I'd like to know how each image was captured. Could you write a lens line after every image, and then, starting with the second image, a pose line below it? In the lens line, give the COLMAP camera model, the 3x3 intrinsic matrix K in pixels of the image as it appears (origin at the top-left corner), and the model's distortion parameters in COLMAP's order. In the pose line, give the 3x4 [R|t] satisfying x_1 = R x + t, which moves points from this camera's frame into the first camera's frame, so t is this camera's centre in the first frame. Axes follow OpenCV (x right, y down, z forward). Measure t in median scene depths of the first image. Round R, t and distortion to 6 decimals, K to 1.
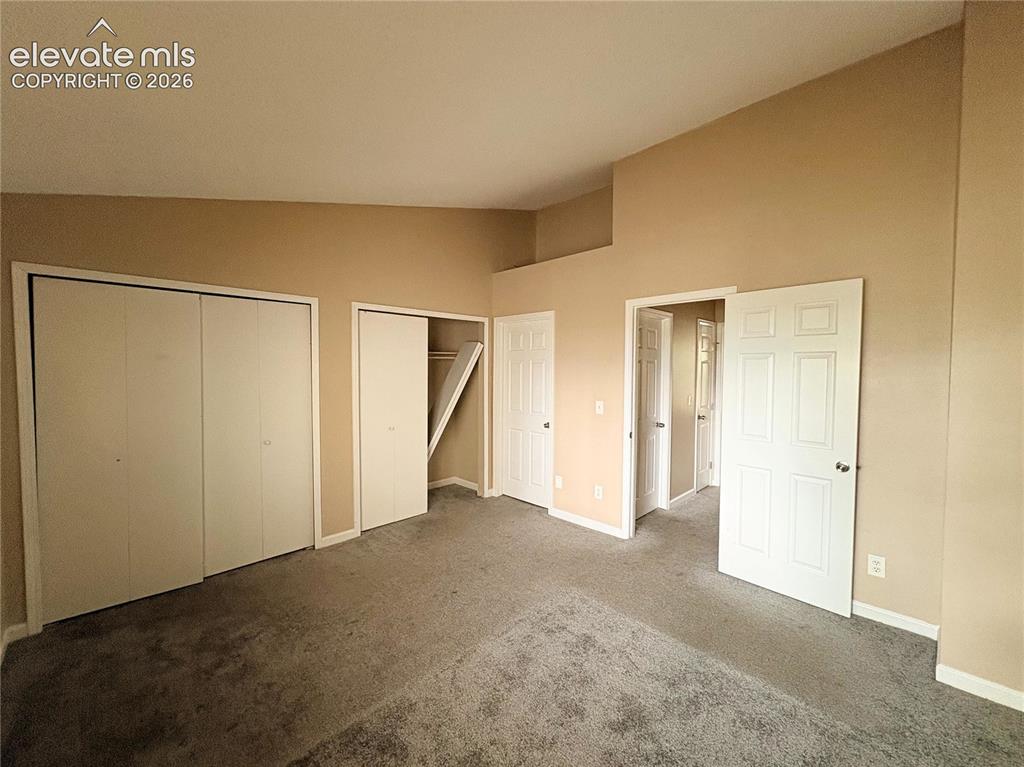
lens RADIAL K [[410.6, 0, 508.4], [0, 410.6, 384.2], [0, 0, 1]] dist [-0.001641, 0.000010]
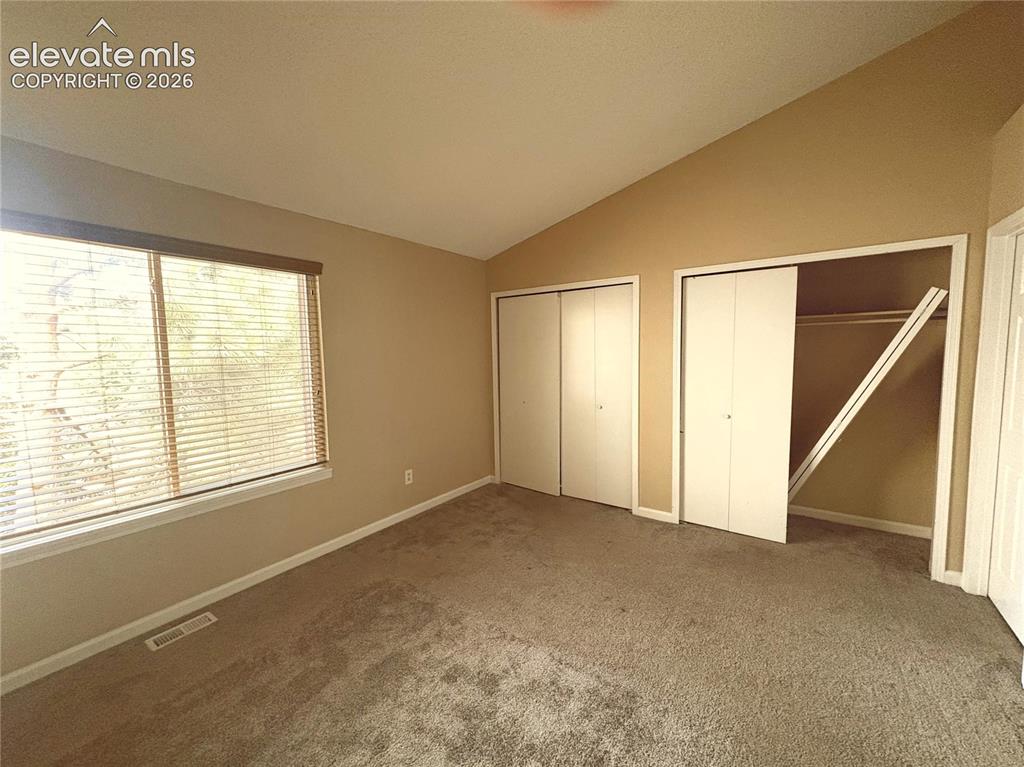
lens RADIAL K [[410.6, 0, 508.5], [0, 410.6, 382.5], [0, 0, 1]] dist [-0.001641, 0.000010]
pose [[0.150735, 0.081433, -0.985214, 0.483620], [-0.014071, 0.996677, 0.080228, -0.019253], [0.988474, 0.001769, 0.151380, 0.491008]]
